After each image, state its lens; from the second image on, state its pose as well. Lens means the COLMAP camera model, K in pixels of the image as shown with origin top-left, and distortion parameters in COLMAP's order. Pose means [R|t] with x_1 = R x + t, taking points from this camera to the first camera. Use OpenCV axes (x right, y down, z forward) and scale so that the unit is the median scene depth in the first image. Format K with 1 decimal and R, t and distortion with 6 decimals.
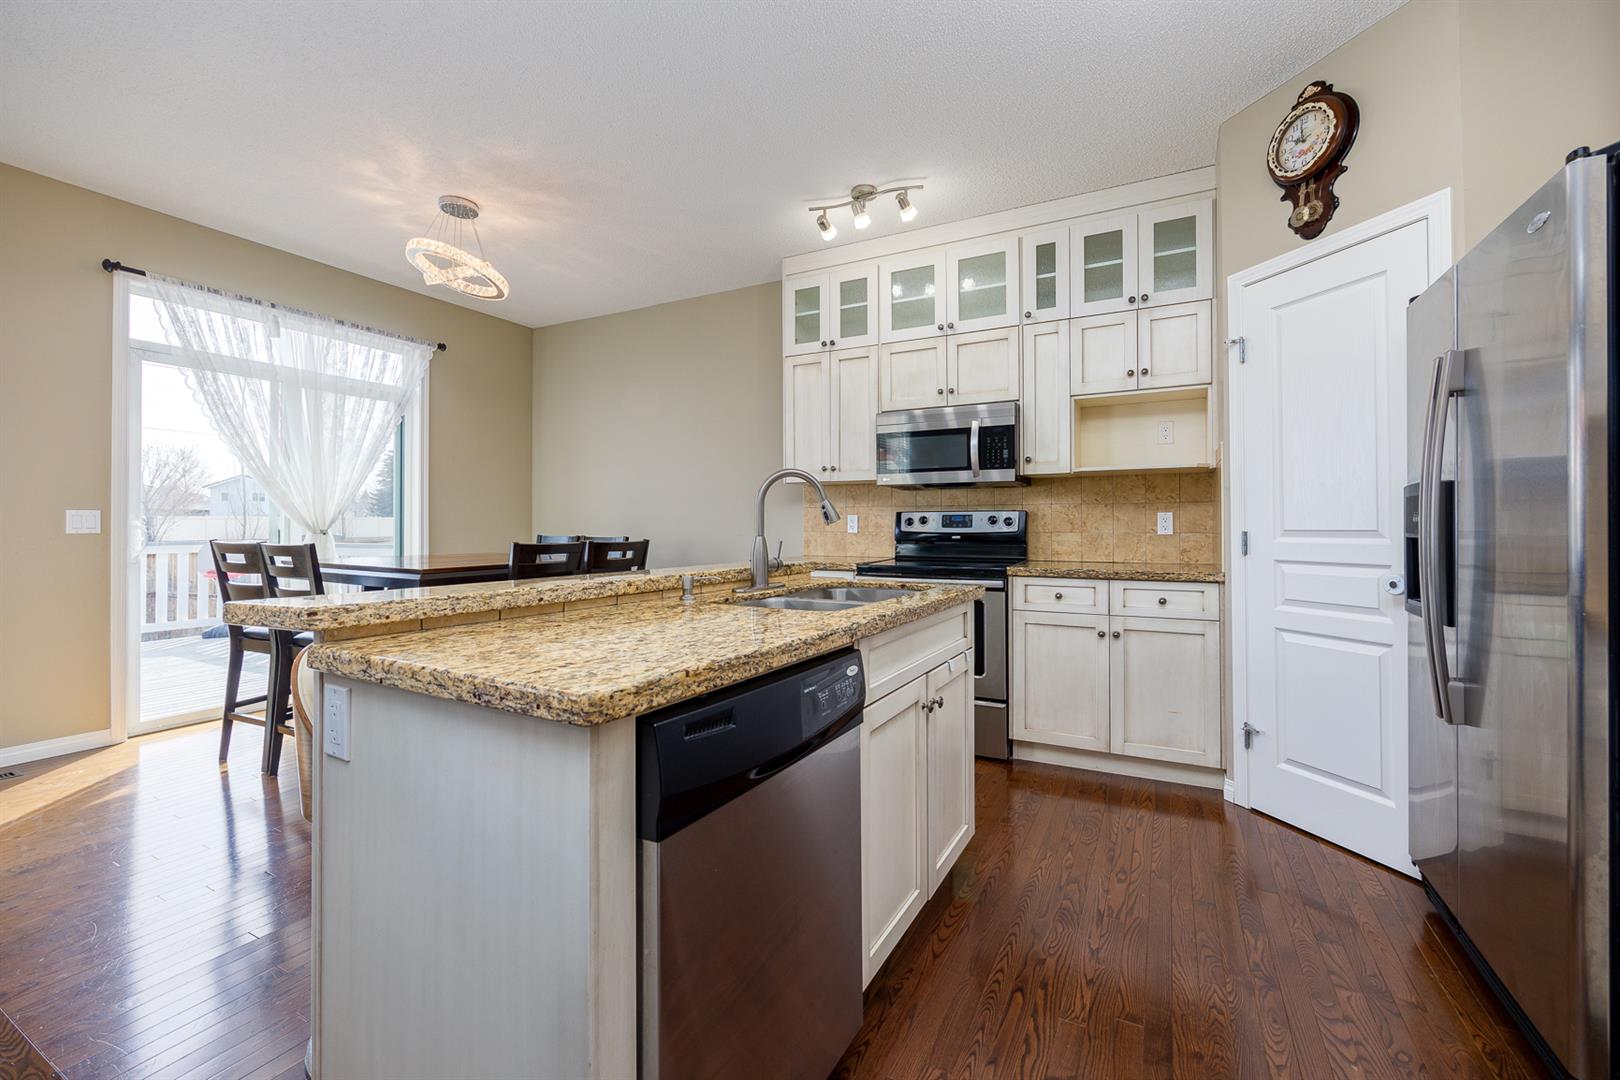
lens RADIAL K [[663.5, 0, 828.8], [0, 663.5, 522.1], [0, 0, 1]] dist [-0.002078, -0.000586]
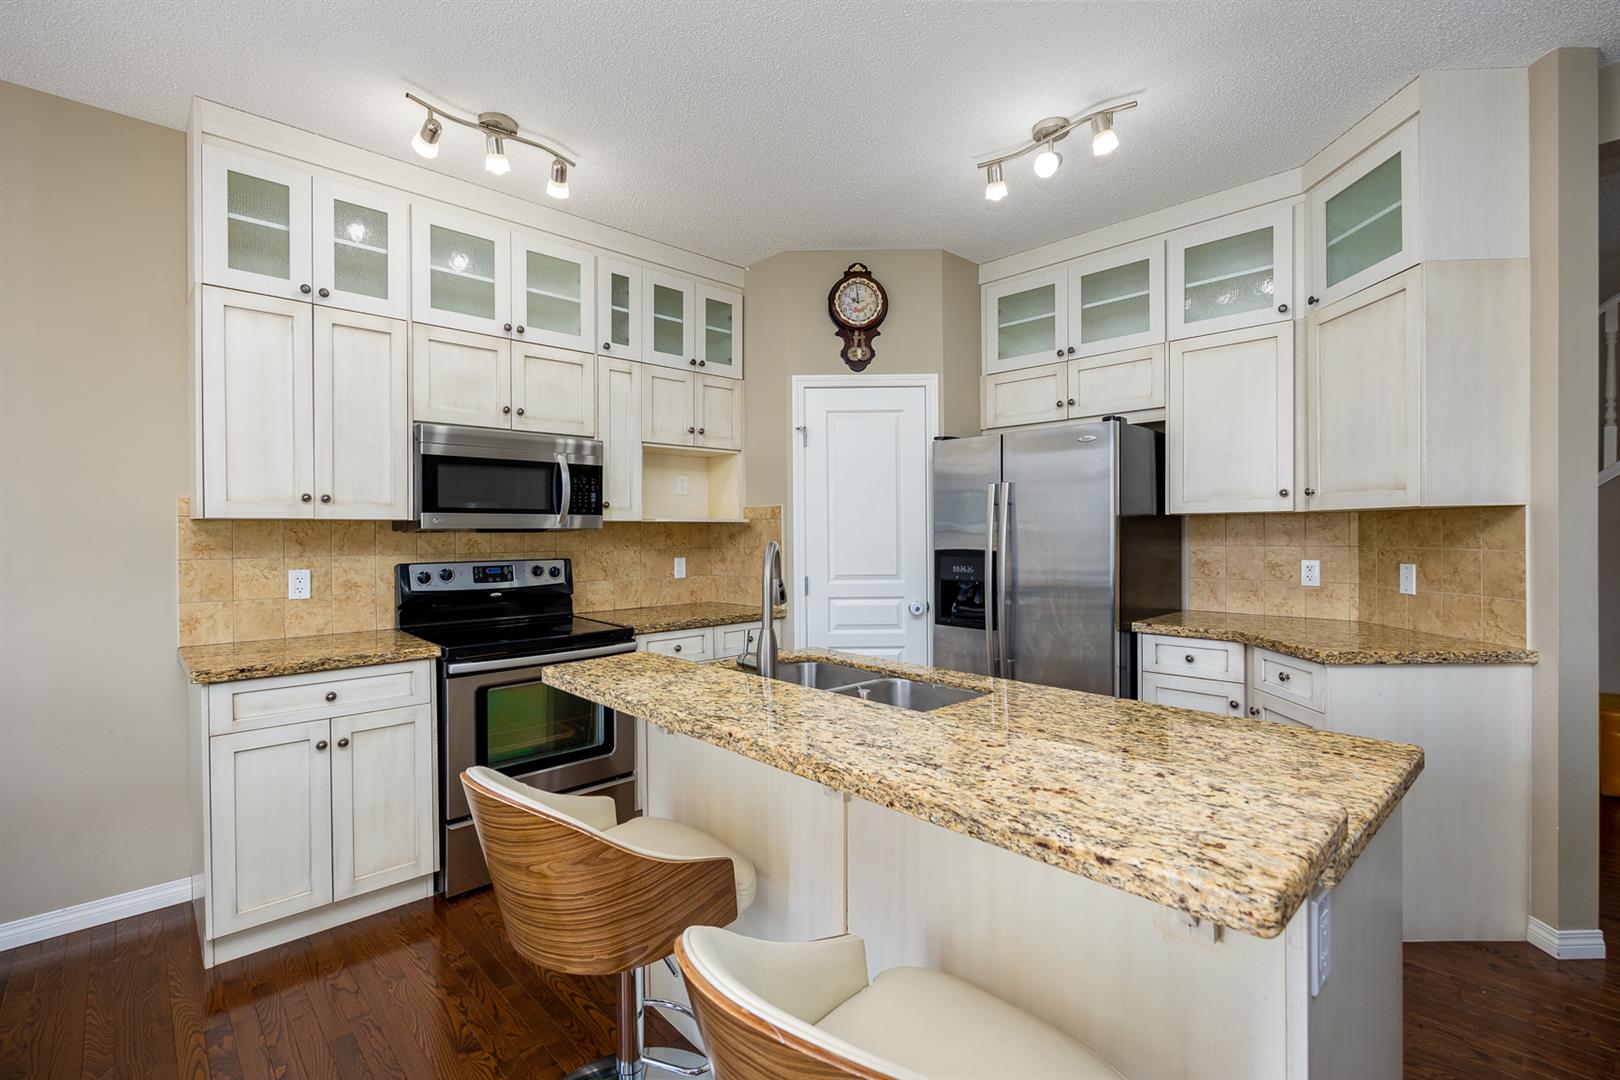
lens RADIAL K [[719.7, 0, 810.0], [0, 719.7, 540.0], [0, 0, 1]] dist [-0.012209, 0.000095]
pose [[0.325188, -0.009714, 0.945600, -0.506298], [0.000861, 0.999950, 0.009976, -0.051743], [-0.945649, -0.002430, 0.325180, 0.385292]]
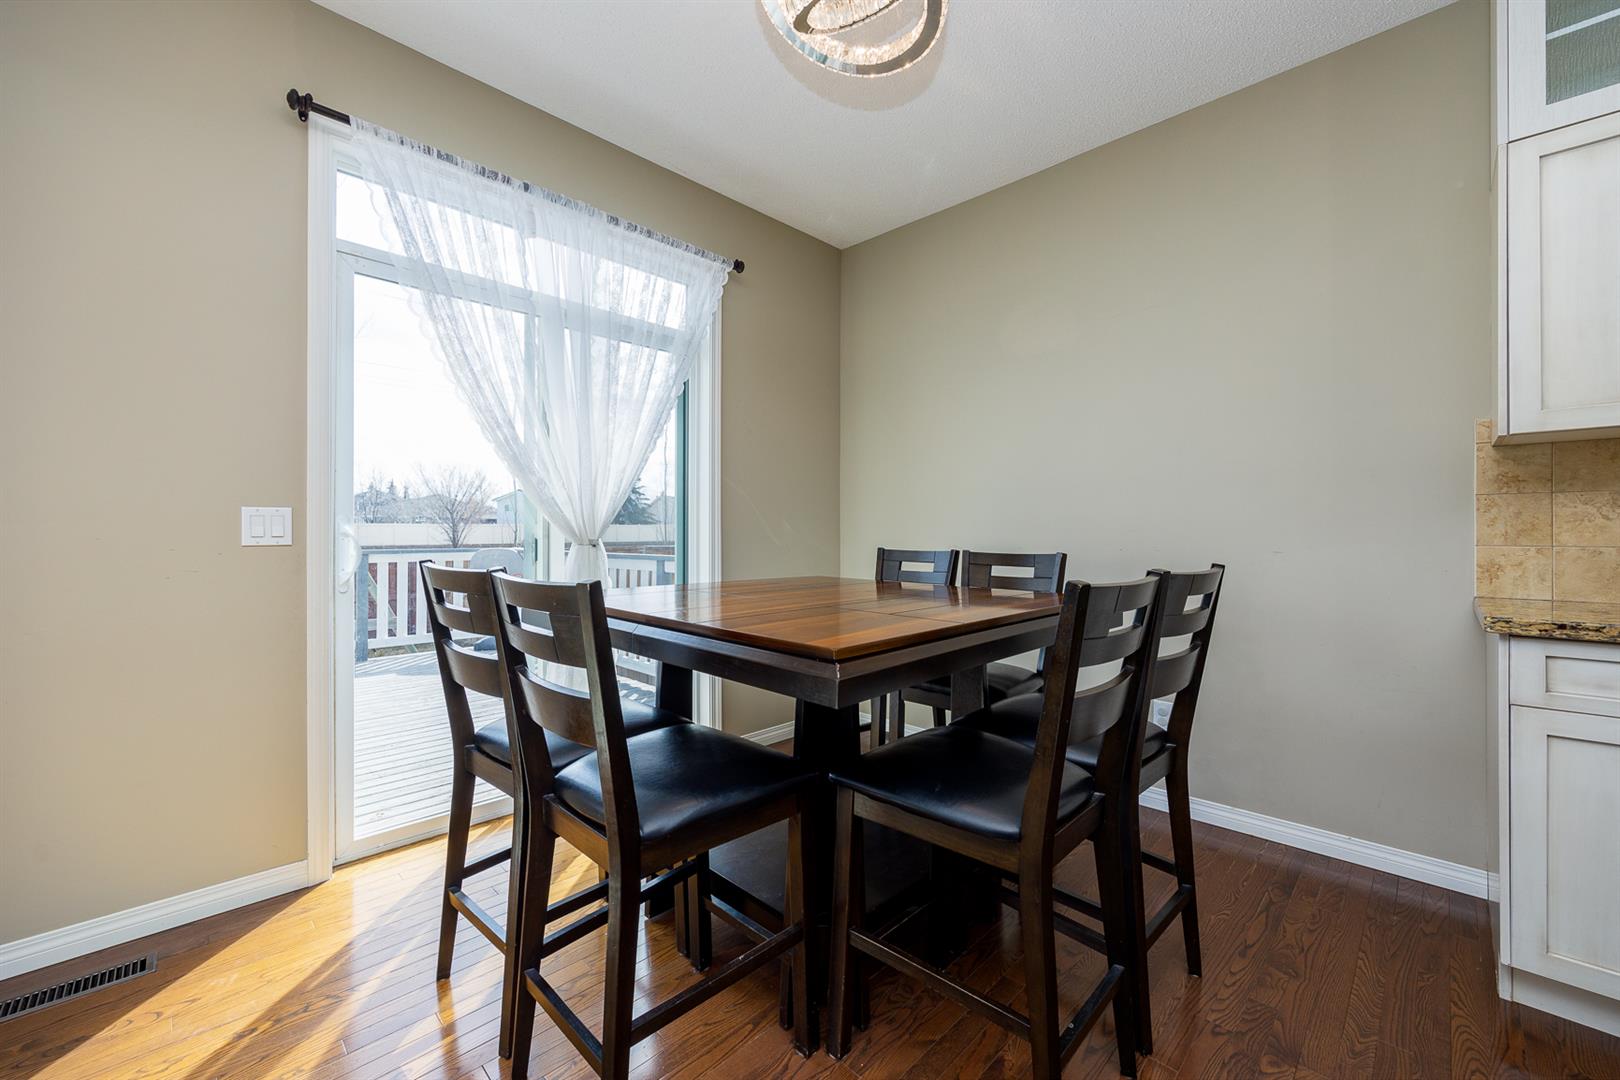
lens RADIAL K [[649.1, 0, 813.9], [0, 649.1, 531.2], [0, 0, 1]] dist [-0.000357, -0.000171]
pose [[0.955901, -0.000262, -0.293690, -0.417645], [0.001546, 0.999990, 0.004140, 0.001955], [0.293686, -0.004412, 0.955892, 0.515354]]
